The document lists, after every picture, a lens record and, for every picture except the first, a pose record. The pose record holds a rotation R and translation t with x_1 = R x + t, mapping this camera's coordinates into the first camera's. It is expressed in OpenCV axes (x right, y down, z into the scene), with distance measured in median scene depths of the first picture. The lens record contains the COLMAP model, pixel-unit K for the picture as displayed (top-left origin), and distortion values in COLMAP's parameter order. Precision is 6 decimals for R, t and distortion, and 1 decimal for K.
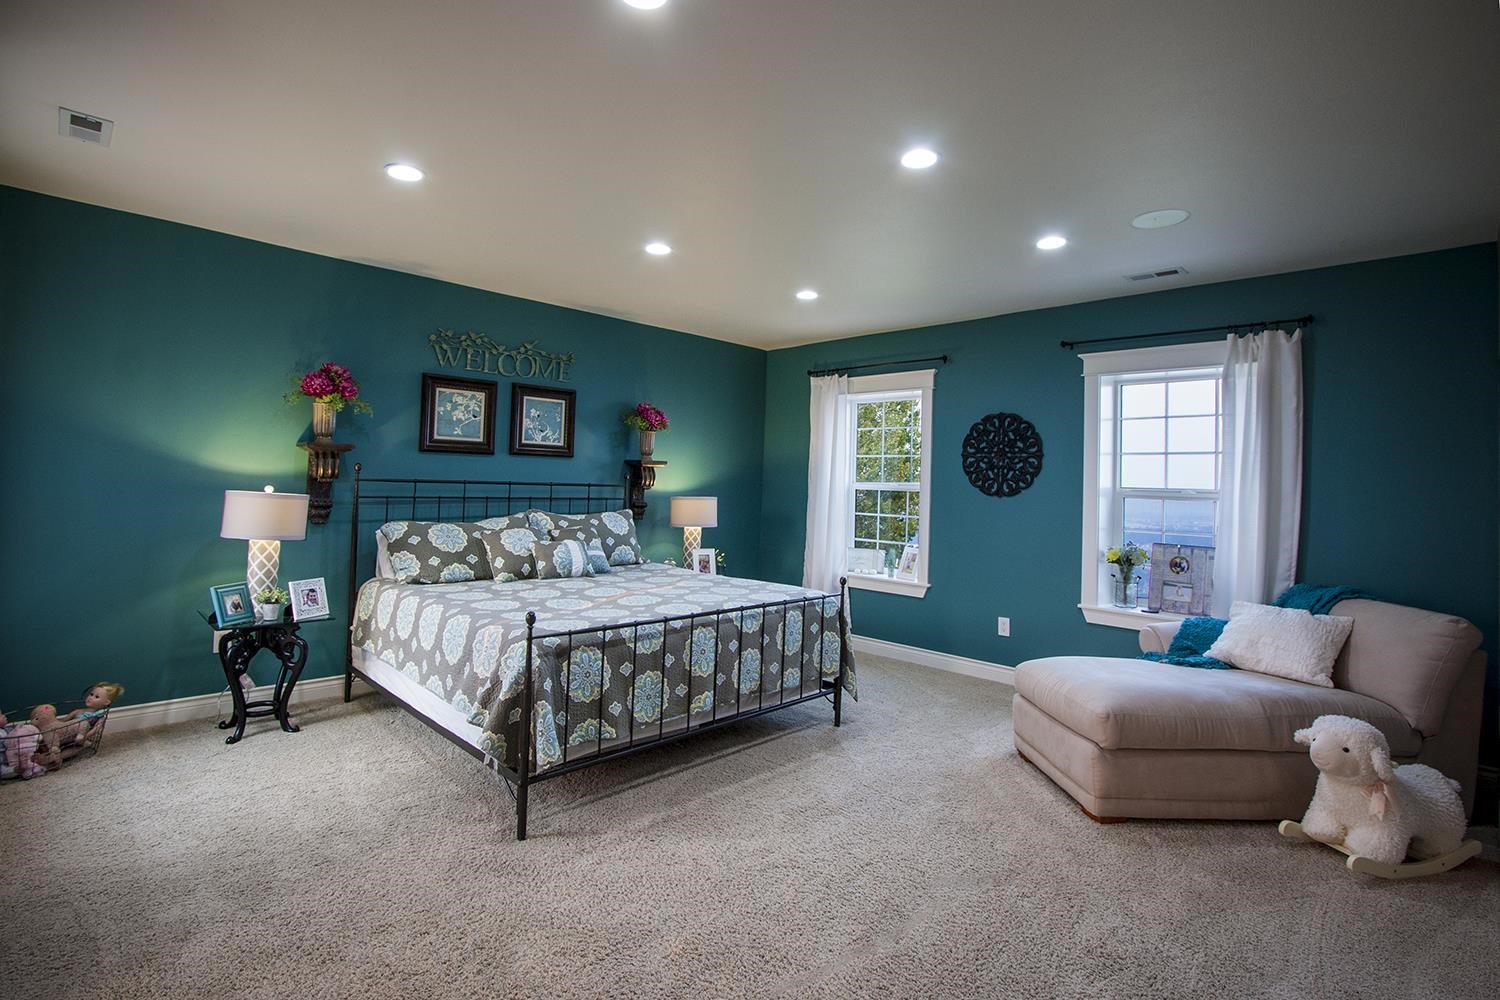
lens RADIAL K [[749.2, 0, 746.2], [0, 749.2, 460.9], [0, 0, 1]] dist [-0.004029, -0.000534]
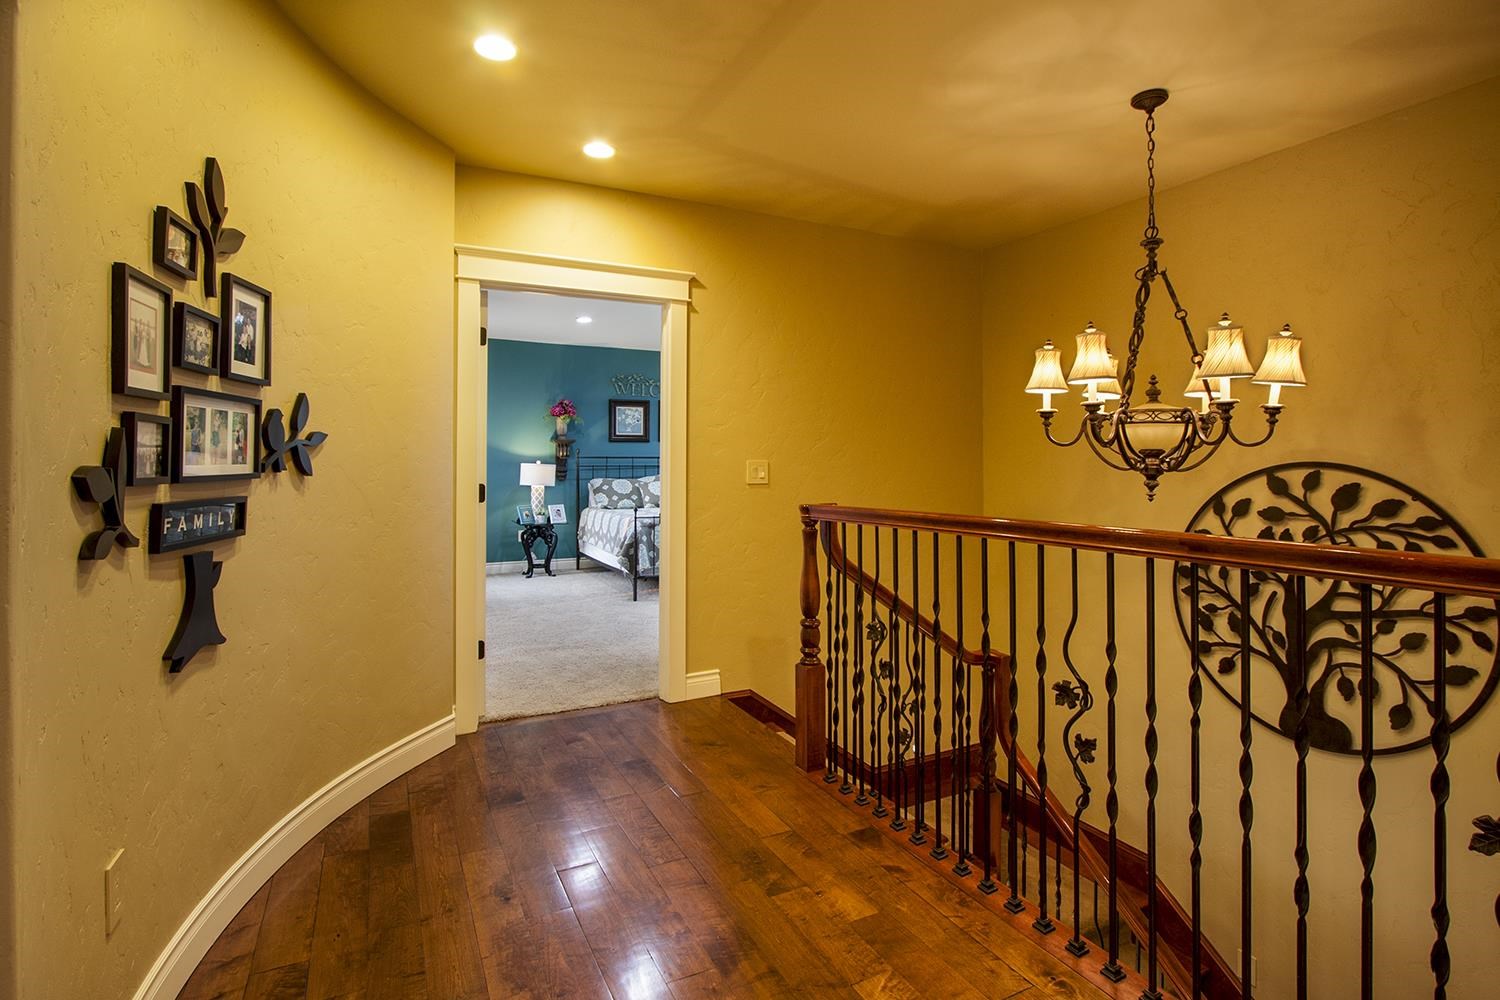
lens RADIAL K [[749.2, 0, 746.2], [0, 749.2, 460.9], [0, 0, 1]] dist [-0.004029, -0.000534]
pose [[0.952208, -0.034287, -0.303519, 0.501613], [0.040258, 0.999099, 0.013434, 0.026195], [0.302784, -0.025011, 0.952731, -0.745957]]
